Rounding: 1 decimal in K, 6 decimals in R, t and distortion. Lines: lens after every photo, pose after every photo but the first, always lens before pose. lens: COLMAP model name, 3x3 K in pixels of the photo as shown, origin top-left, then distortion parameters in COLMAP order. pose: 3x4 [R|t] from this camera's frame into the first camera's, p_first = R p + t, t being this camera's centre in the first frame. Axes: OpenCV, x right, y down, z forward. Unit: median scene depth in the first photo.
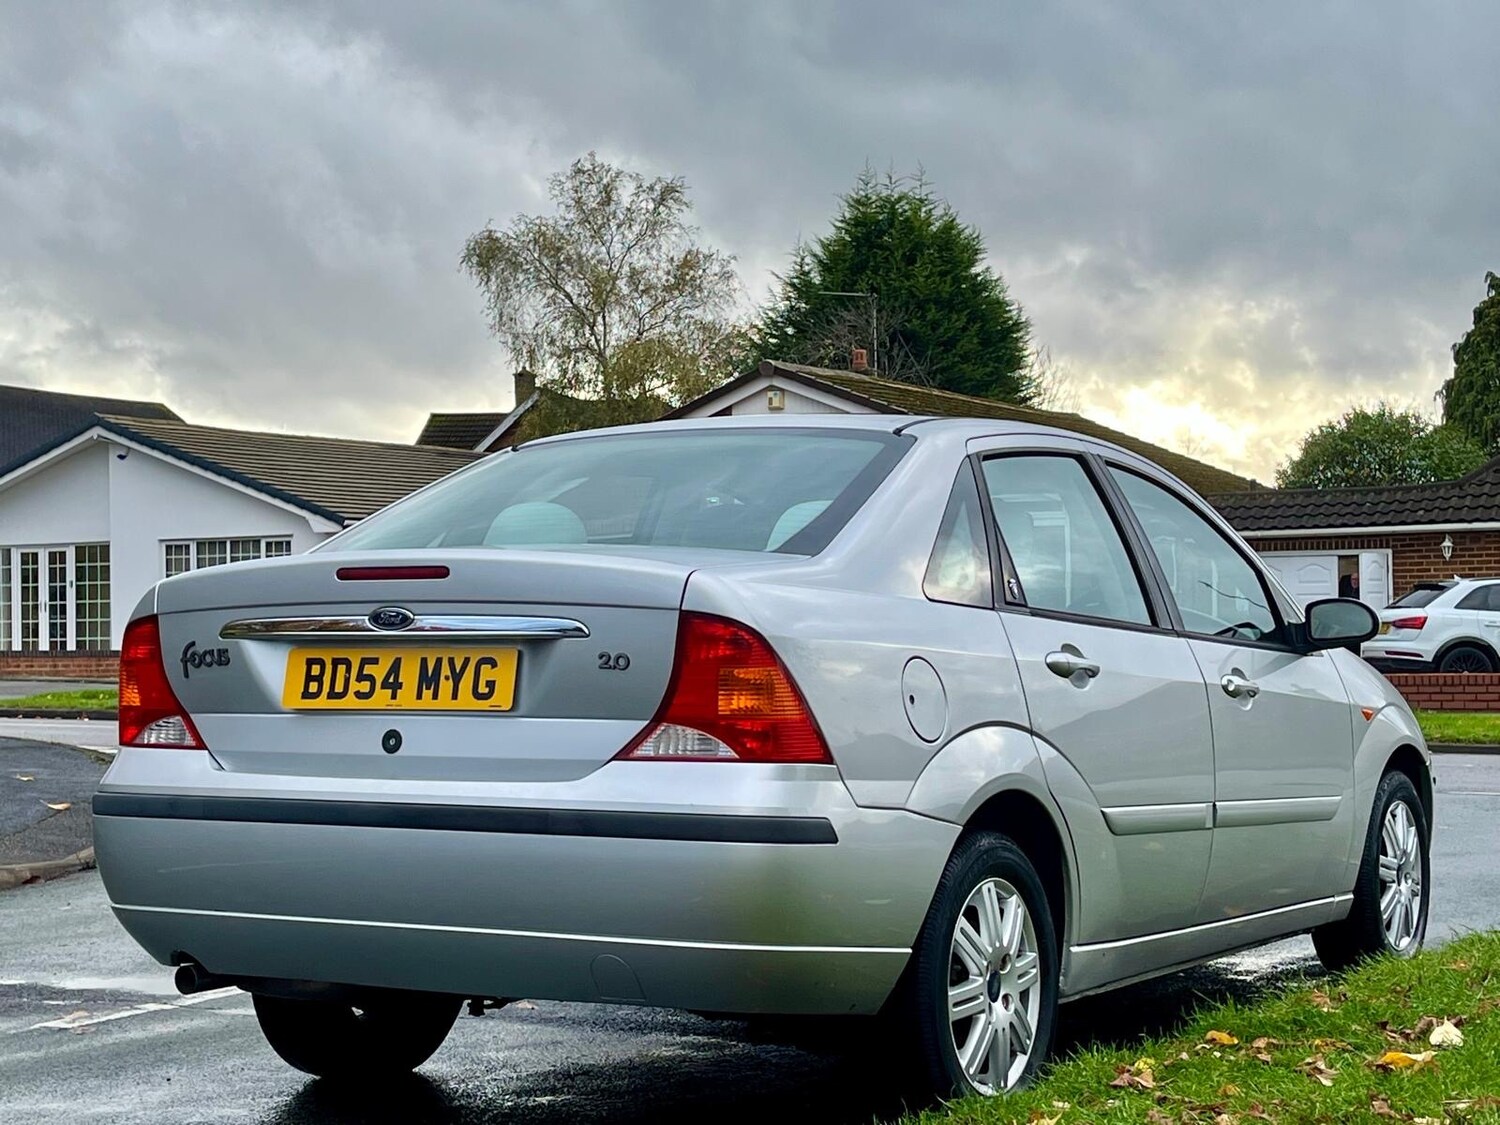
lens RADIAL K [[2857.0, 0, 772.5], [0, 2857.0, 507.9], [0, 0, 1]] dist [0.018540, 0.000000]
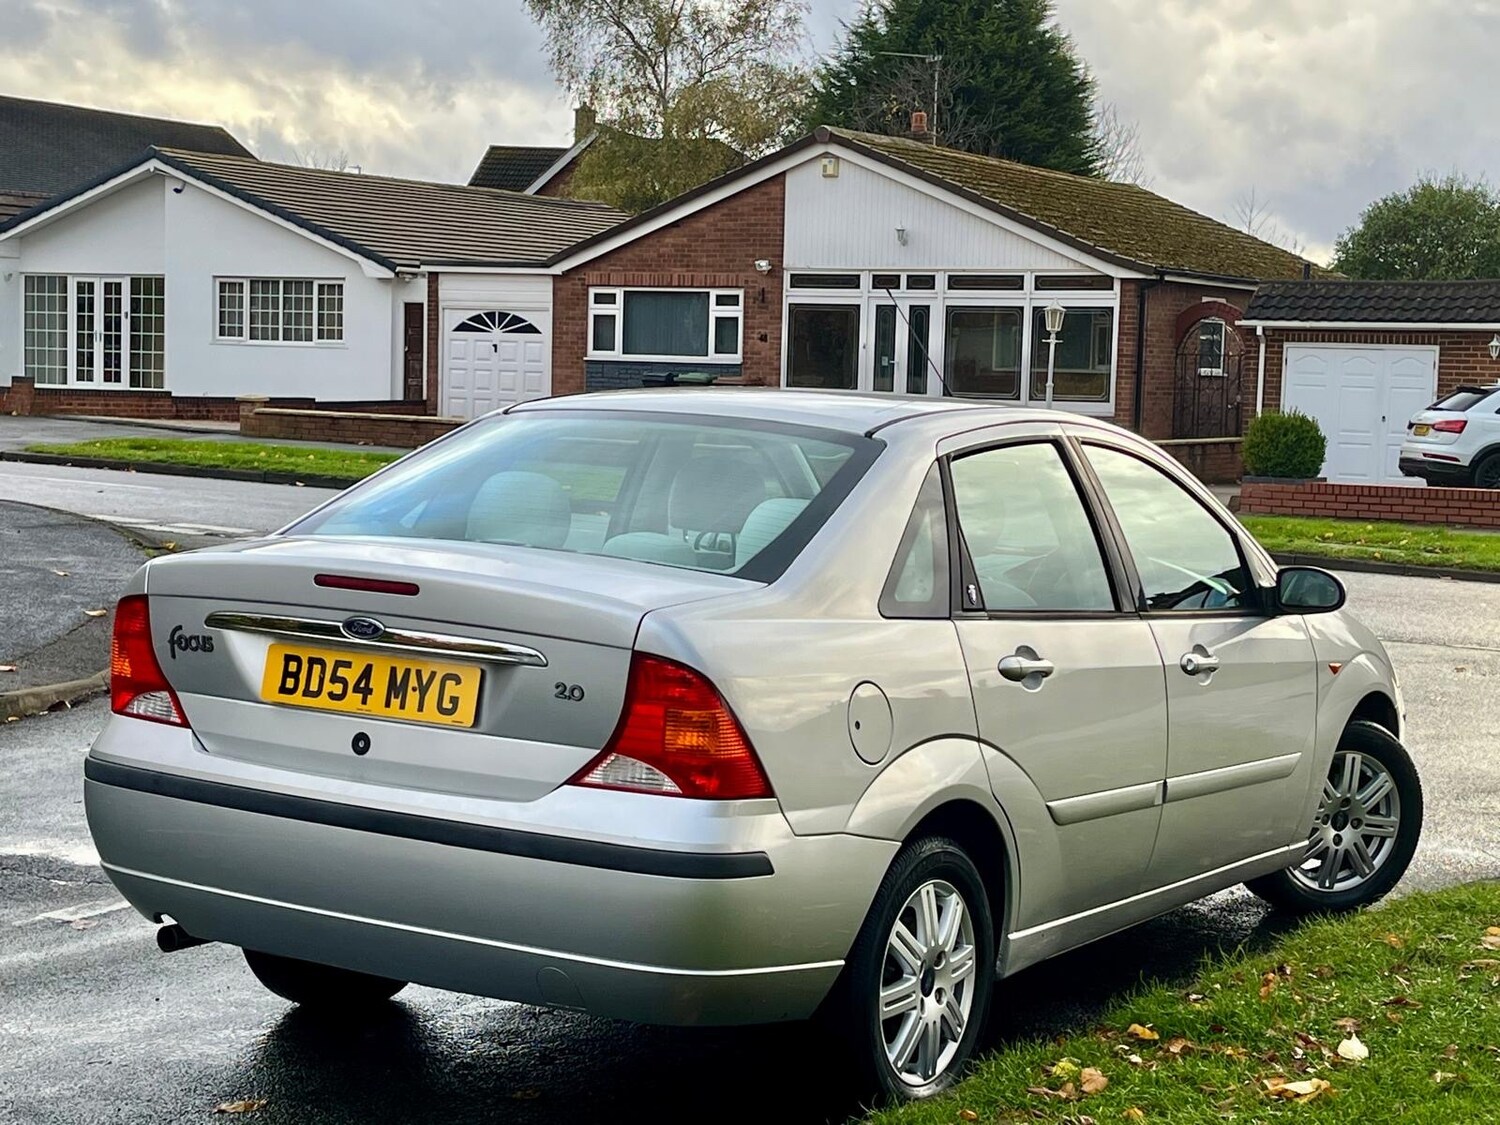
lens RADIAL K [[2857.0, 0, 751.7], [0, 2857.0, 562.9], [0, 0, 1]] dist [0.018540, 0.000000]
pose [[0.998470, 0.048463, -0.026640, 0.030702], [-0.044746, 0.991048, 0.125782, -0.106962], [0.032497, -0.124398, 0.991700, -0.027359]]
